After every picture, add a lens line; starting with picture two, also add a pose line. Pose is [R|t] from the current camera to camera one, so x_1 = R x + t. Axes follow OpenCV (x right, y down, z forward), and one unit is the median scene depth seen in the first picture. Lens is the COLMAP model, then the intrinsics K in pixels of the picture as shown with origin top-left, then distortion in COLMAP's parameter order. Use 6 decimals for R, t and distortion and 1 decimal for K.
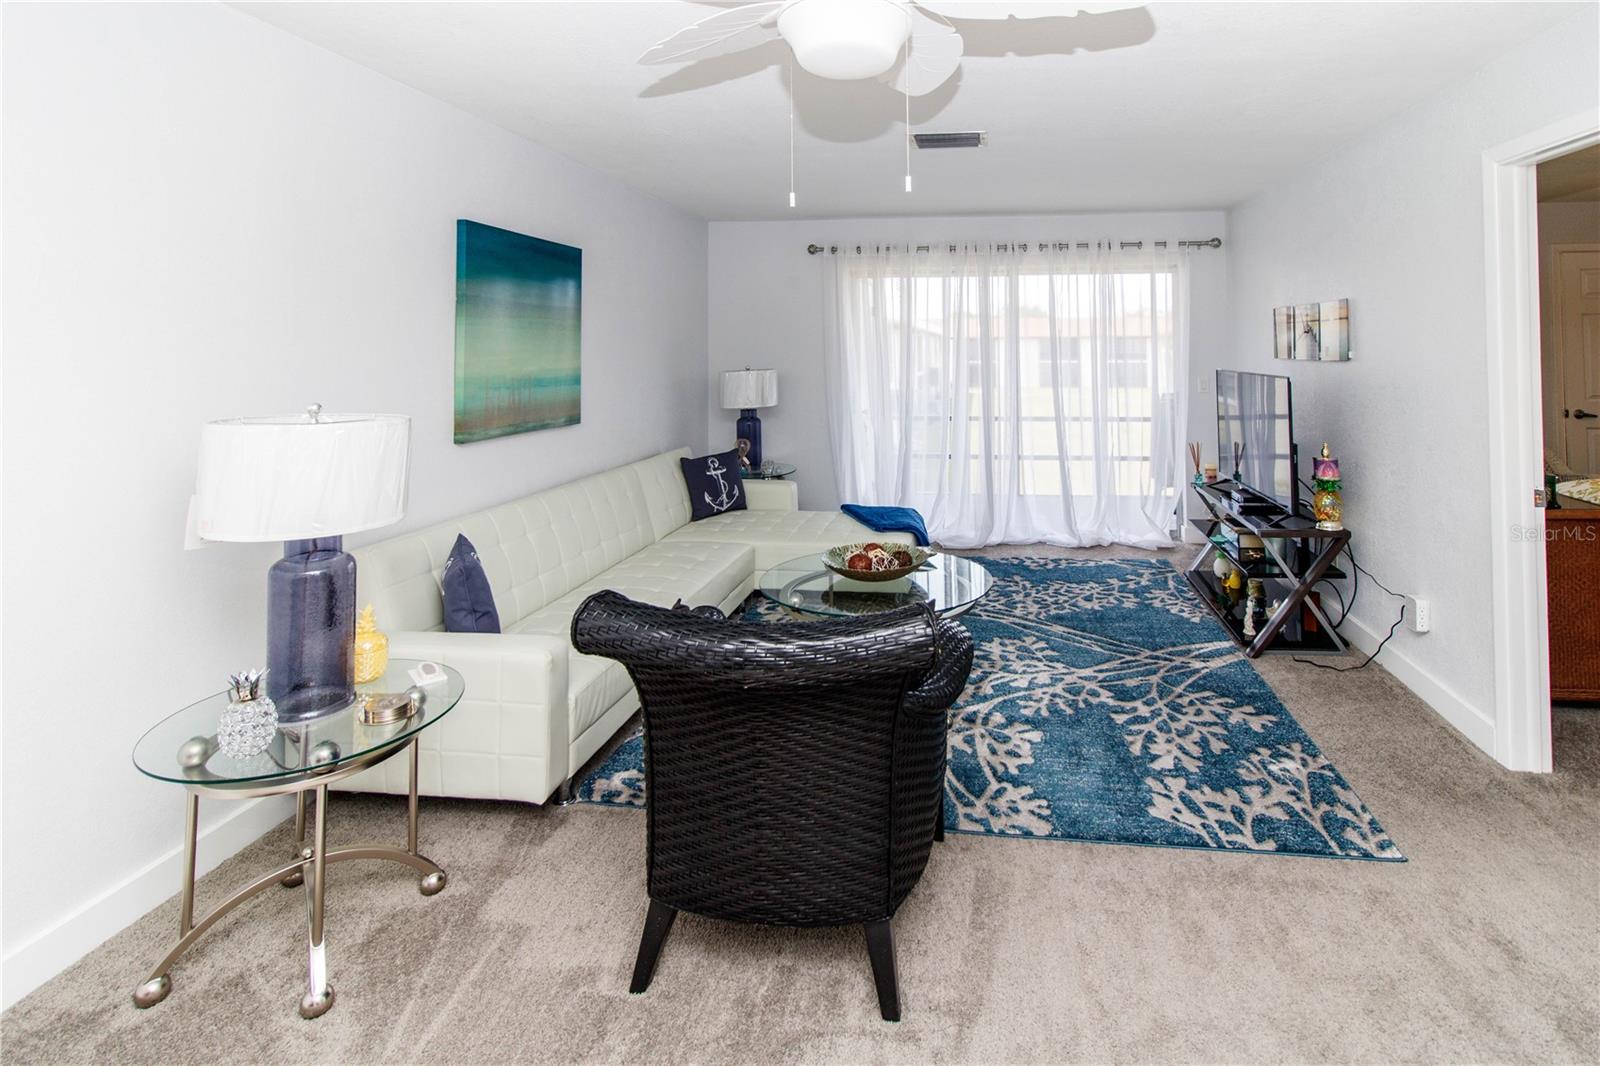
lens RADIAL K [[771.5, 0, 804.3], [0, 771.5, 377.0], [0, 0, 1]] dist [-0.041065, -0.000245]
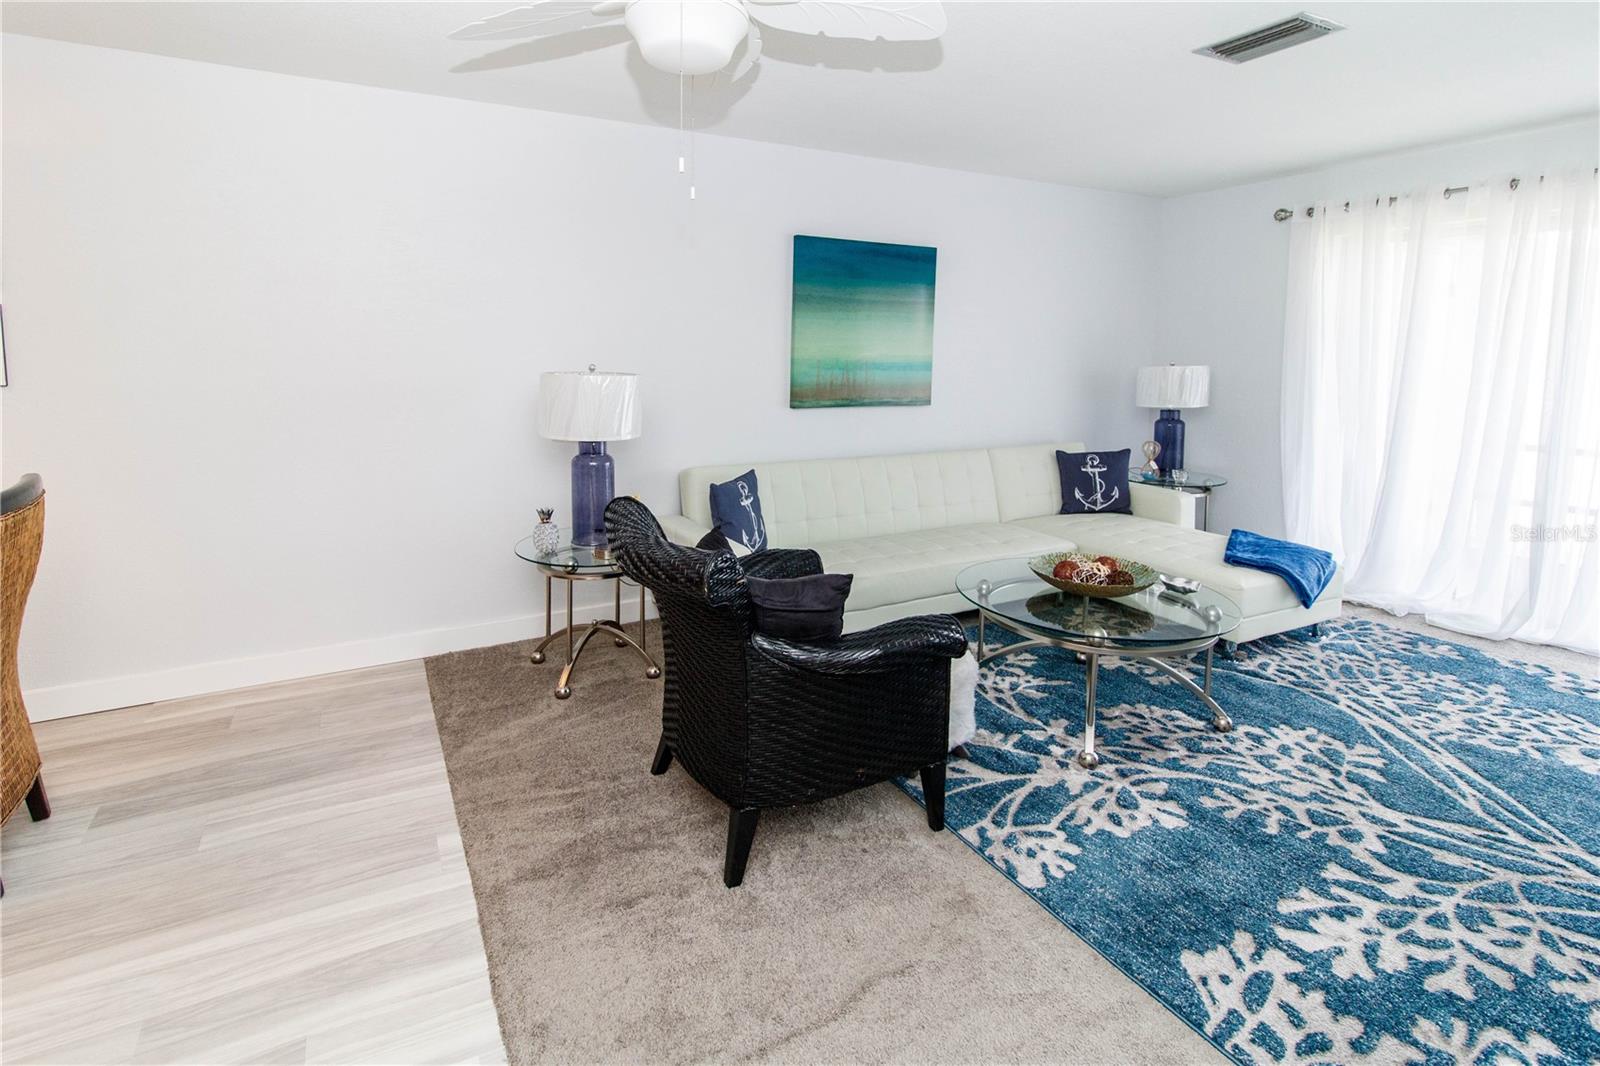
lens RADIAL K [[724.4, 0, 756.4], [0, 724.4, 429.6], [0, 0, 1]] dist [0.002556, 0.000754]
pose [[0.627672, 0.105329, -0.771320, 0.493115], [-0.041696, 0.993931, 0.101797, -0.002052], [0.777361, -0.031734, 0.628254, 0.159960]]
